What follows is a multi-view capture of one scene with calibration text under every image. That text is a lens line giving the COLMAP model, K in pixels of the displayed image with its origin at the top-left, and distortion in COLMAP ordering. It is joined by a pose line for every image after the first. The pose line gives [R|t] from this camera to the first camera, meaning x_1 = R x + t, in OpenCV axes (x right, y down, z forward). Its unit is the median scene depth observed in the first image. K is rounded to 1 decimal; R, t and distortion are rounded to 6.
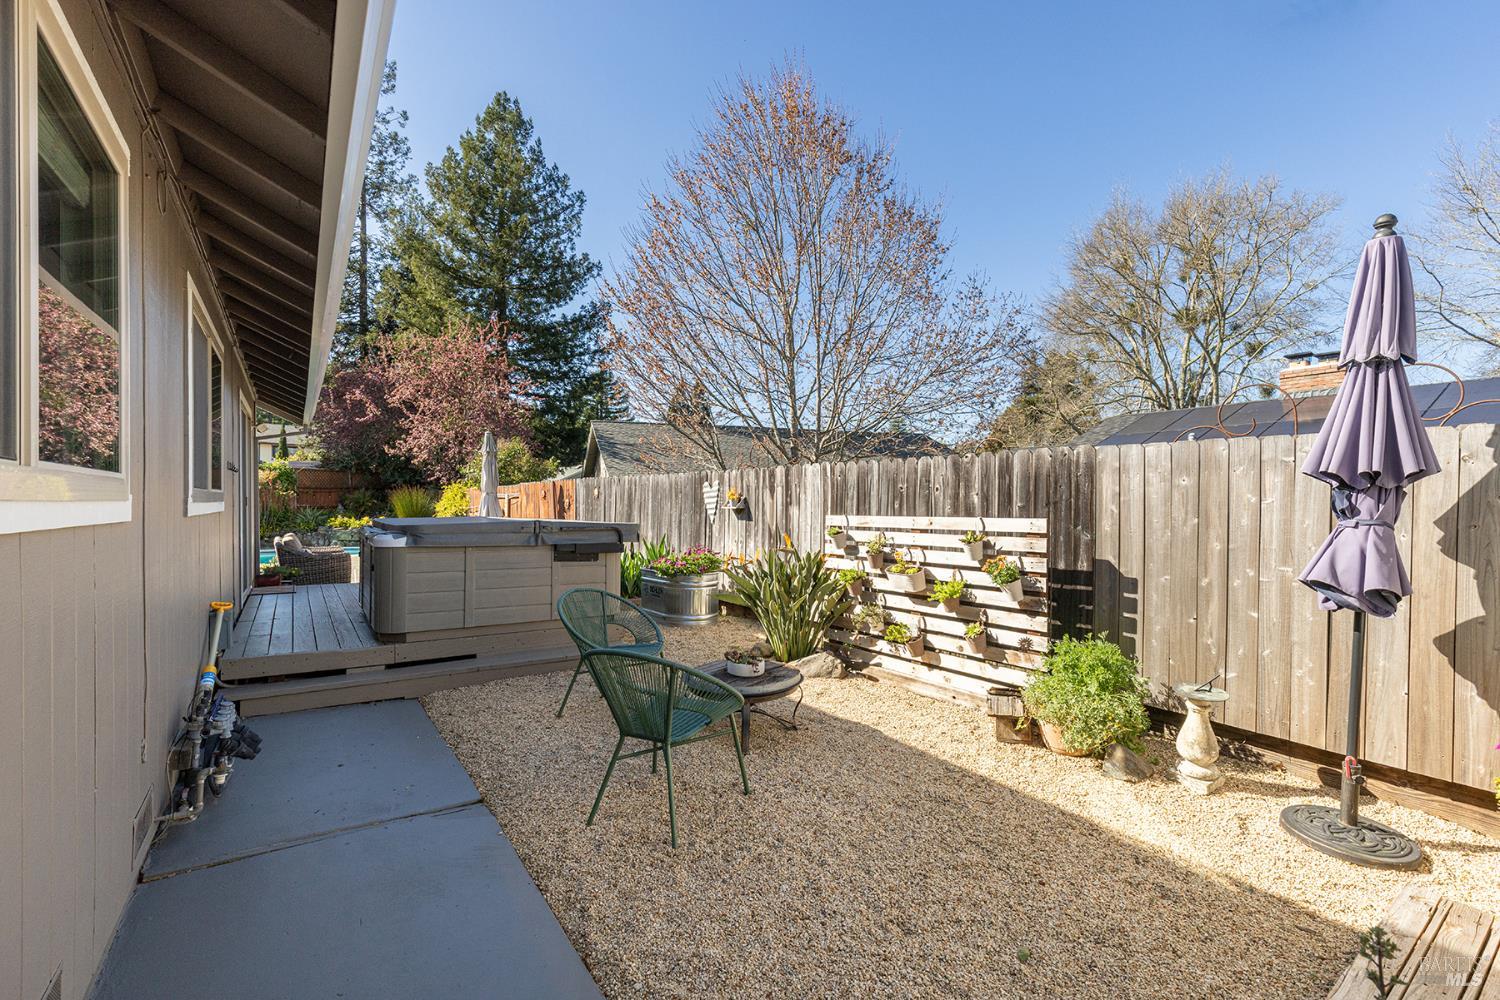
lens RADIAL K [[671.9, 0, 760.3], [0, 671.9, 507.7], [0, 0, 1]] dist [0.002796, 0.000438]
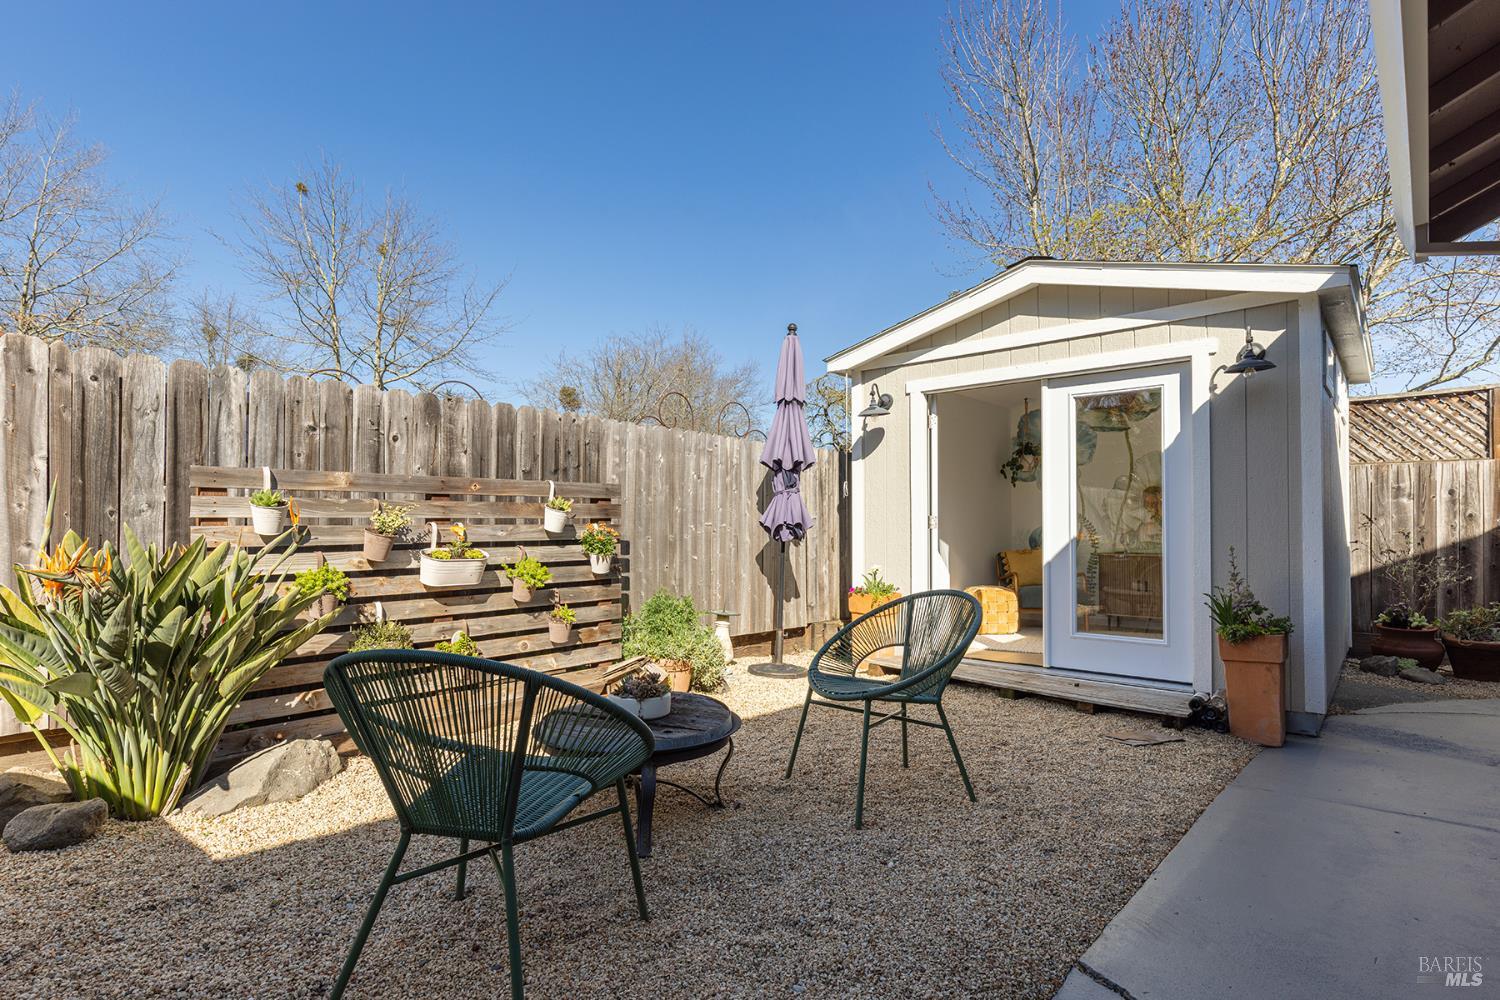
lens RADIAL K [[745.5, 0, 753.3], [0, 745.5, 516.3], [0, 0, 1]] dist [-0.022949, 0.008186]
pose [[-0.219644, 0.013004, 0.975494, -0.613638], [0.005578, 0.999912, -0.012073, 0.069864], [-0.975564, 0.002790, -0.219697, 0.936210]]
